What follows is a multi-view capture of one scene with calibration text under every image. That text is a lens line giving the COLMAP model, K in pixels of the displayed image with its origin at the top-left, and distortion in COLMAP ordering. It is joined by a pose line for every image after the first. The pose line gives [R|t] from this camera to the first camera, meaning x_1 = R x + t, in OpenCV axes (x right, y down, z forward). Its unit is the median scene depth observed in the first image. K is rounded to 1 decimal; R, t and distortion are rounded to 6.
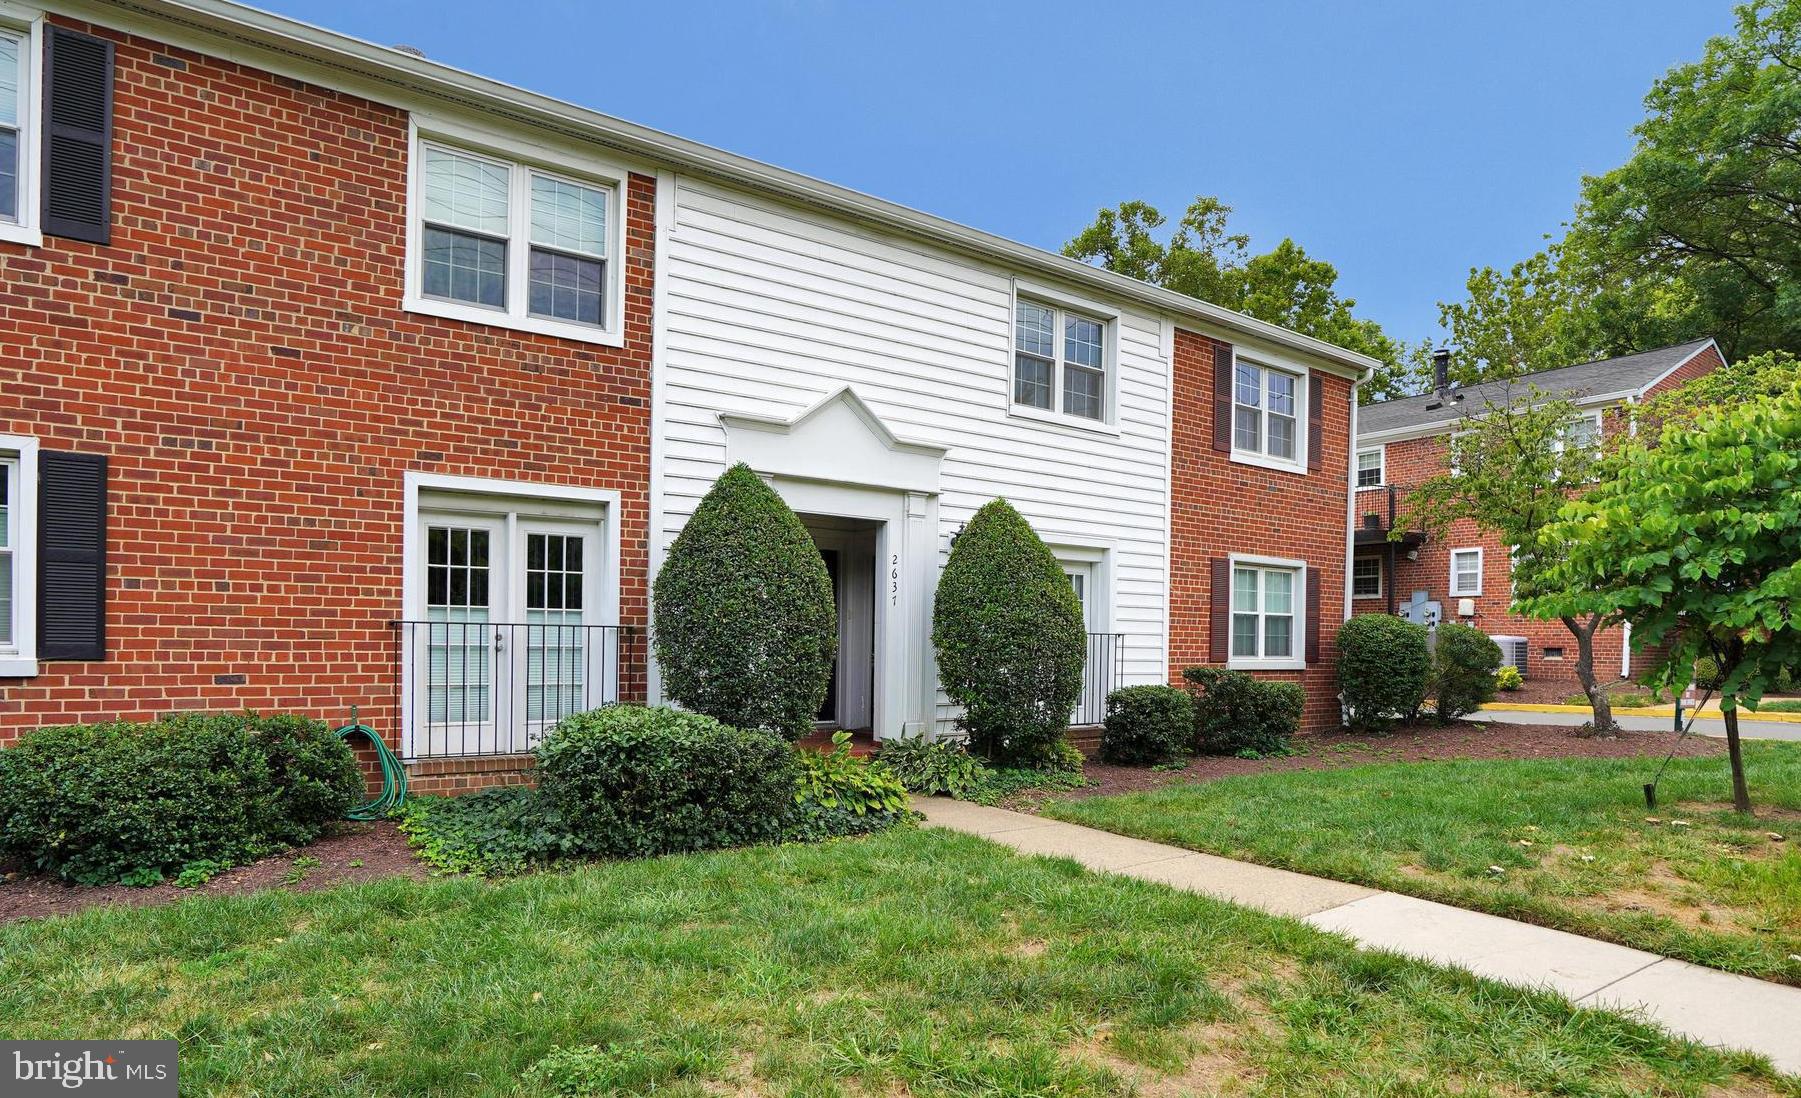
lens RADIAL K [[989.4, 0, 899.8], [0, 989.4, 635.5], [0, 0, 1]] dist [-0.001249, 0.000904]
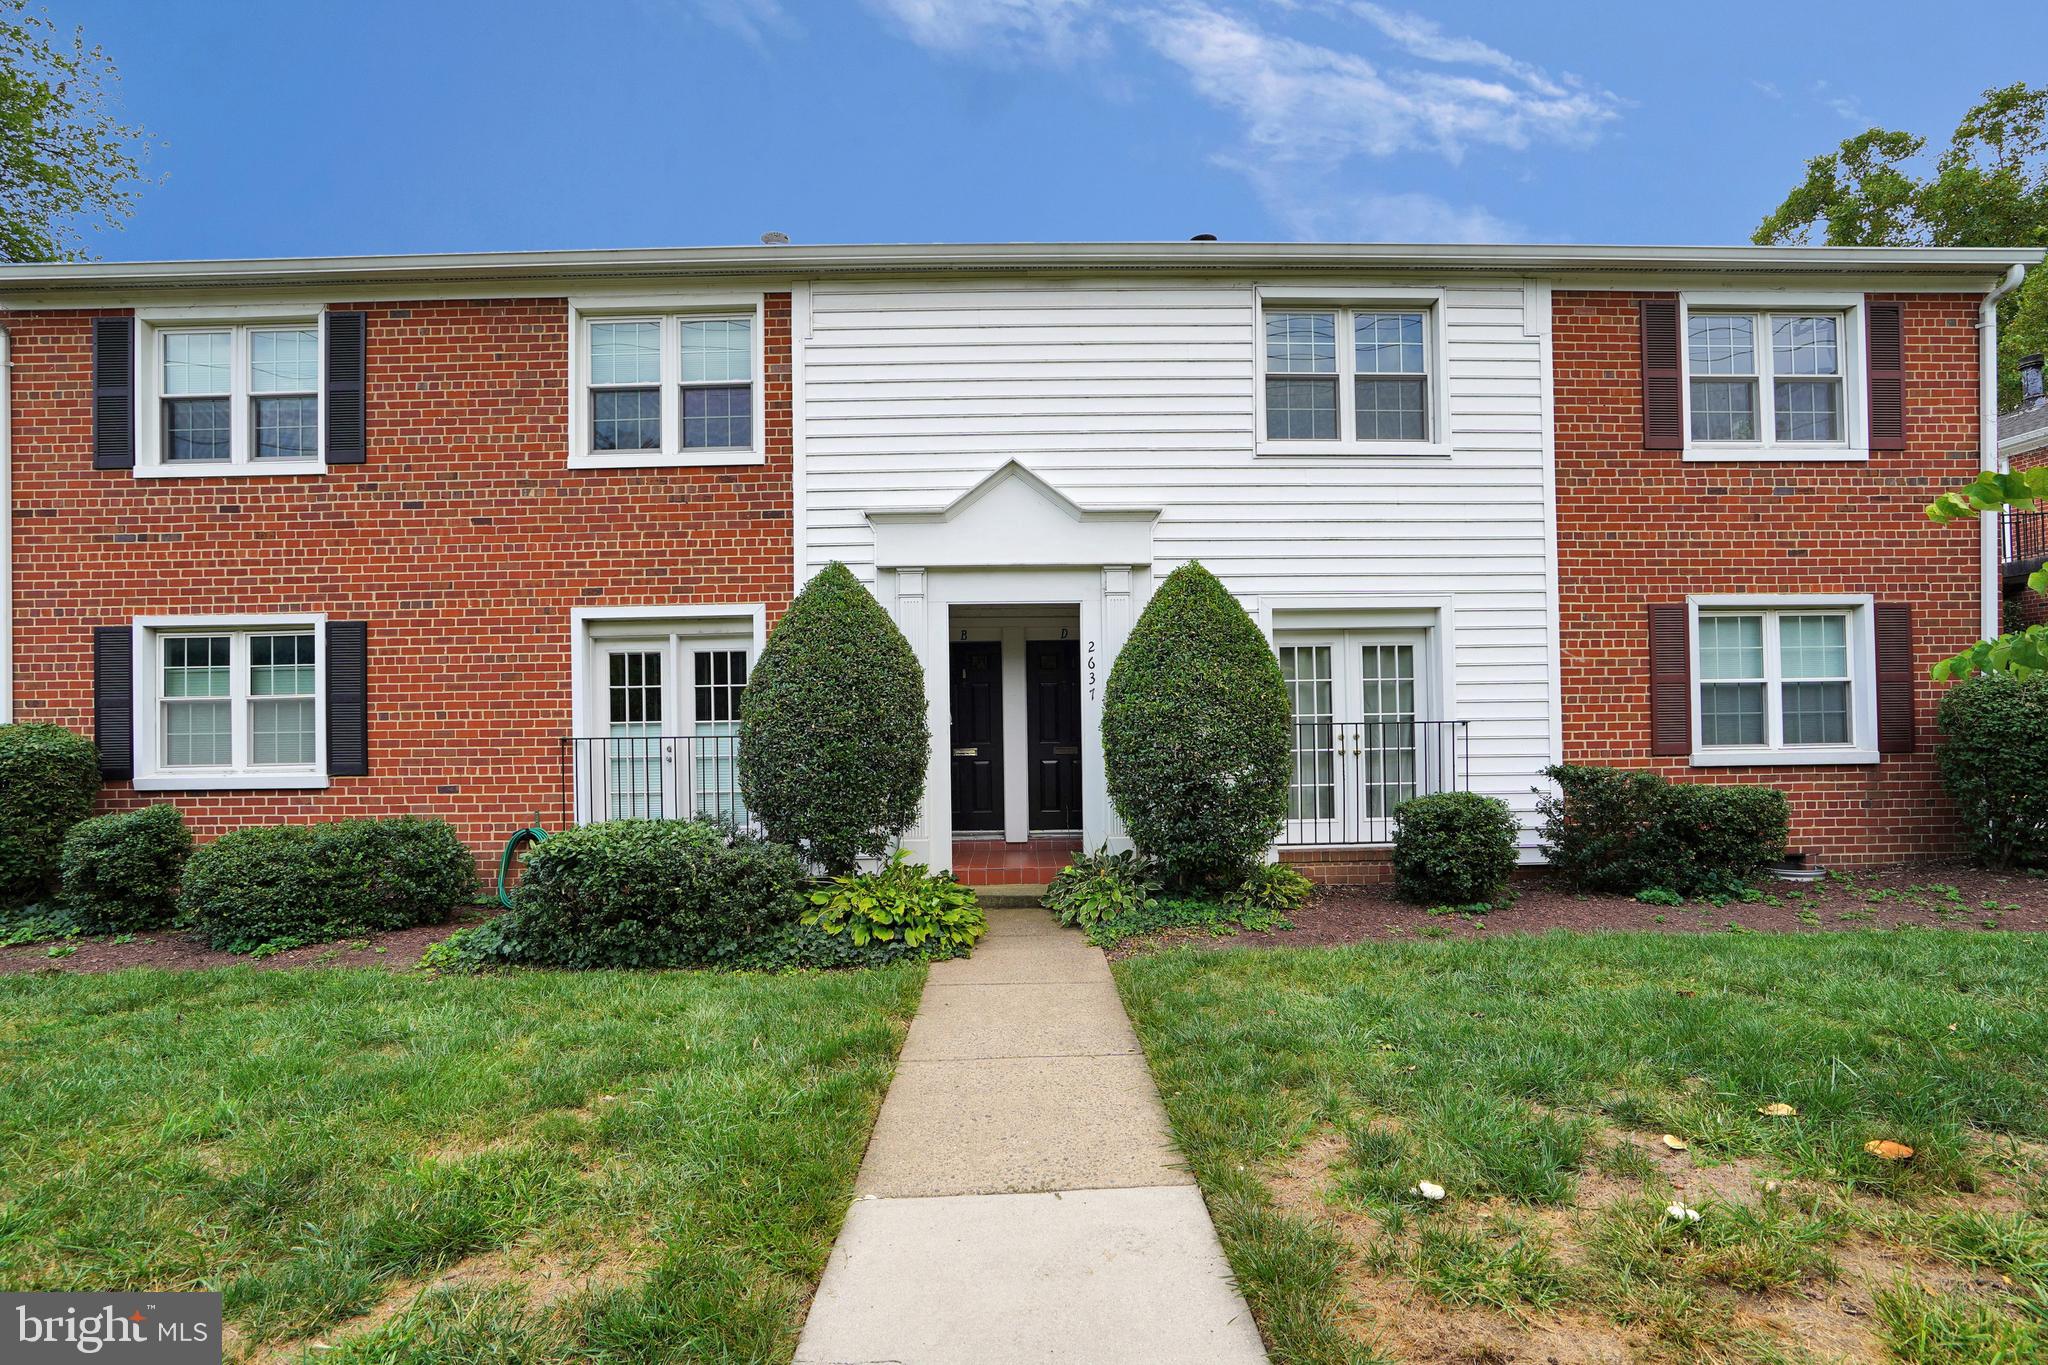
lens RADIAL K [[957.8, 0, 1024.1], [0, 957.8, 722.8], [0, 0, 1]] dist [-0.025244, 0.010523]
pose [[0.837291, -0.035051, -0.545633, 0.498481], [0.030698, 0.999383, -0.017093, 0.002707], [0.545895, -0.002438, 0.837850, 0.331913]]
